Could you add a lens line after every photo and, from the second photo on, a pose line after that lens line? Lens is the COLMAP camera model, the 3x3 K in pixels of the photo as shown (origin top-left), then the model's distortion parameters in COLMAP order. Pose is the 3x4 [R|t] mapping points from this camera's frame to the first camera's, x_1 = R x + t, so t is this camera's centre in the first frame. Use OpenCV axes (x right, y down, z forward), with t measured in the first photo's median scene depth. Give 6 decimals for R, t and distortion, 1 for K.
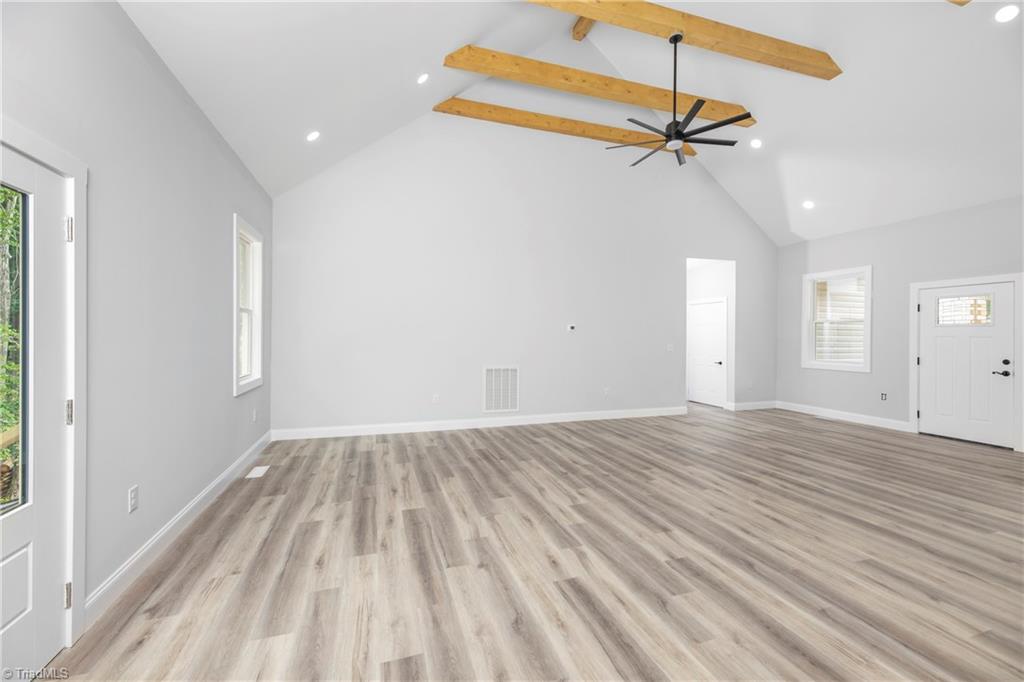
lens RADIAL K [[417.4, 0, 514.3], [0, 417.4, 337.2], [0, 0, 1]] dist [-0.002864, -0.002184]
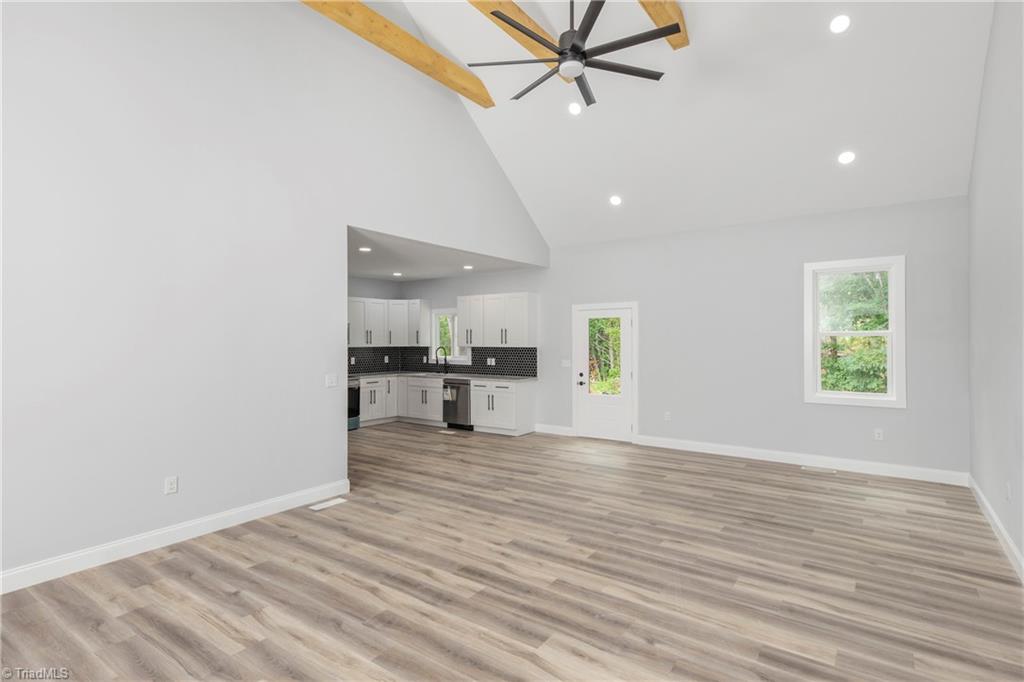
lens RADIAL K [[522.2, 0, 509.2], [0, 522.2, 338.2], [0, 0, 1]] dist [0.025501, 0.001389]
pose [[-0.814071, 0.000708, -0.580764, 1.176522], [0.000089, 0.999999, 0.001094, -0.070163], [0.580765, 0.000839, -0.814071, 2.023645]]
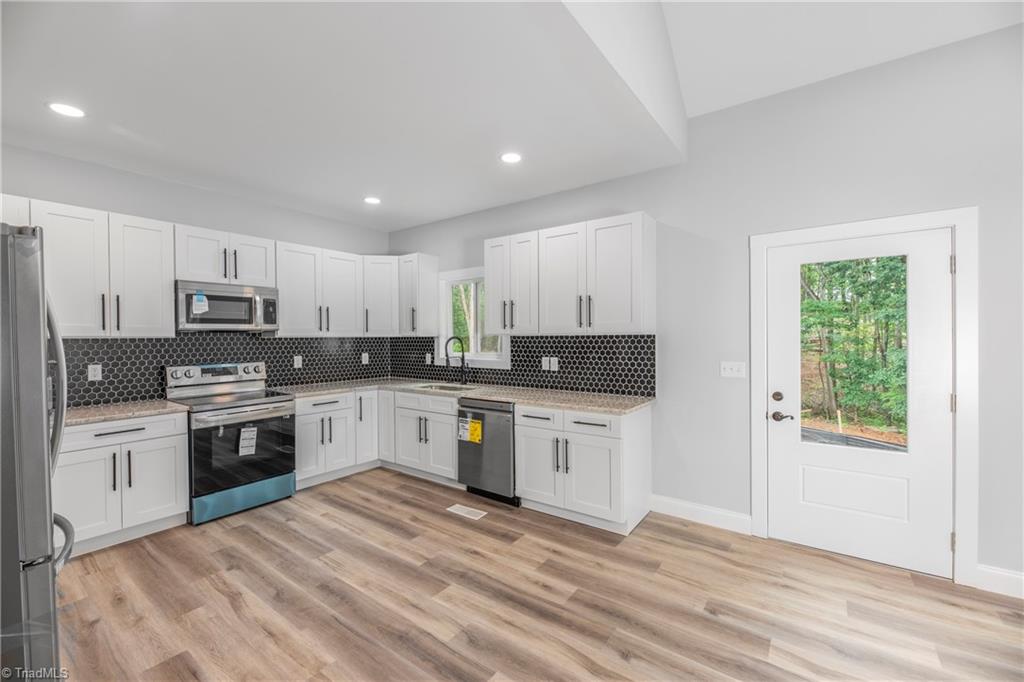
lens RADIAL K [[430.6, 0, 510.1], [0, 430.6, 340.7], [0, 0, 1]] dist [-0.001942, 0.000047]
pose [[-0.822377, 0.010077, -0.568853, 0.436951], [0.003817, 0.999918, 0.012195, -0.022068], [0.568930, 0.007858, -0.822349, 0.672592]]
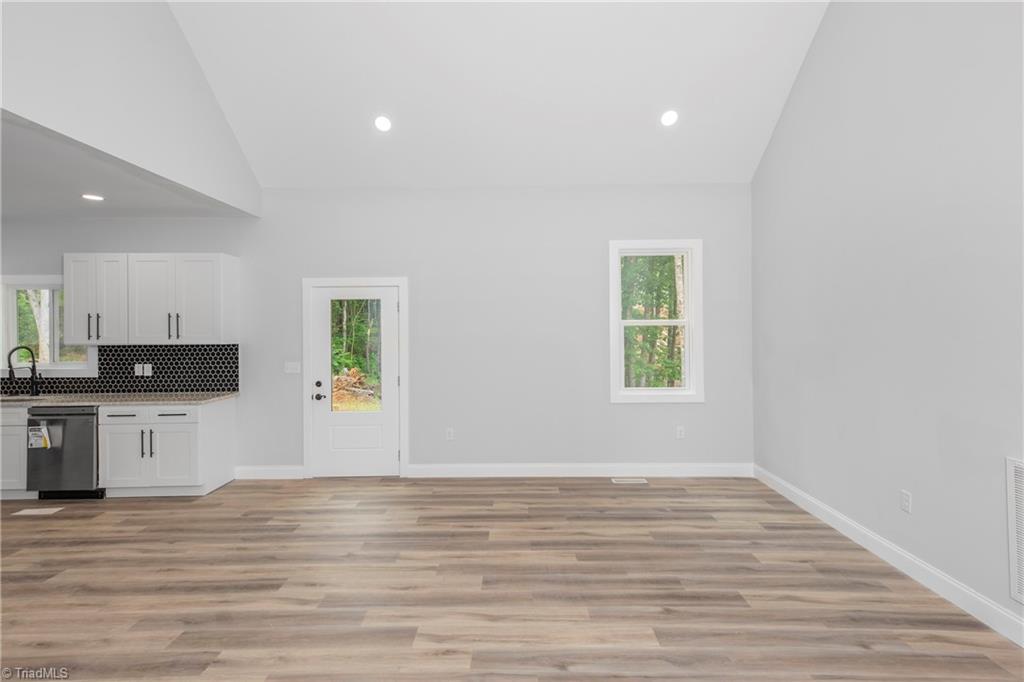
lens RADIAL K [[522.2, 0, 518.5], [0, 522.2, 328.1], [0, 0, 1]] dist [0.025501, 0.001389]
pose [[-0.321024, 0.000746, -0.947071, 0.833784], [0.002580, 0.999997, -0.000086, -0.067958], [0.947068, -0.002471, -0.321025, 1.358592]]
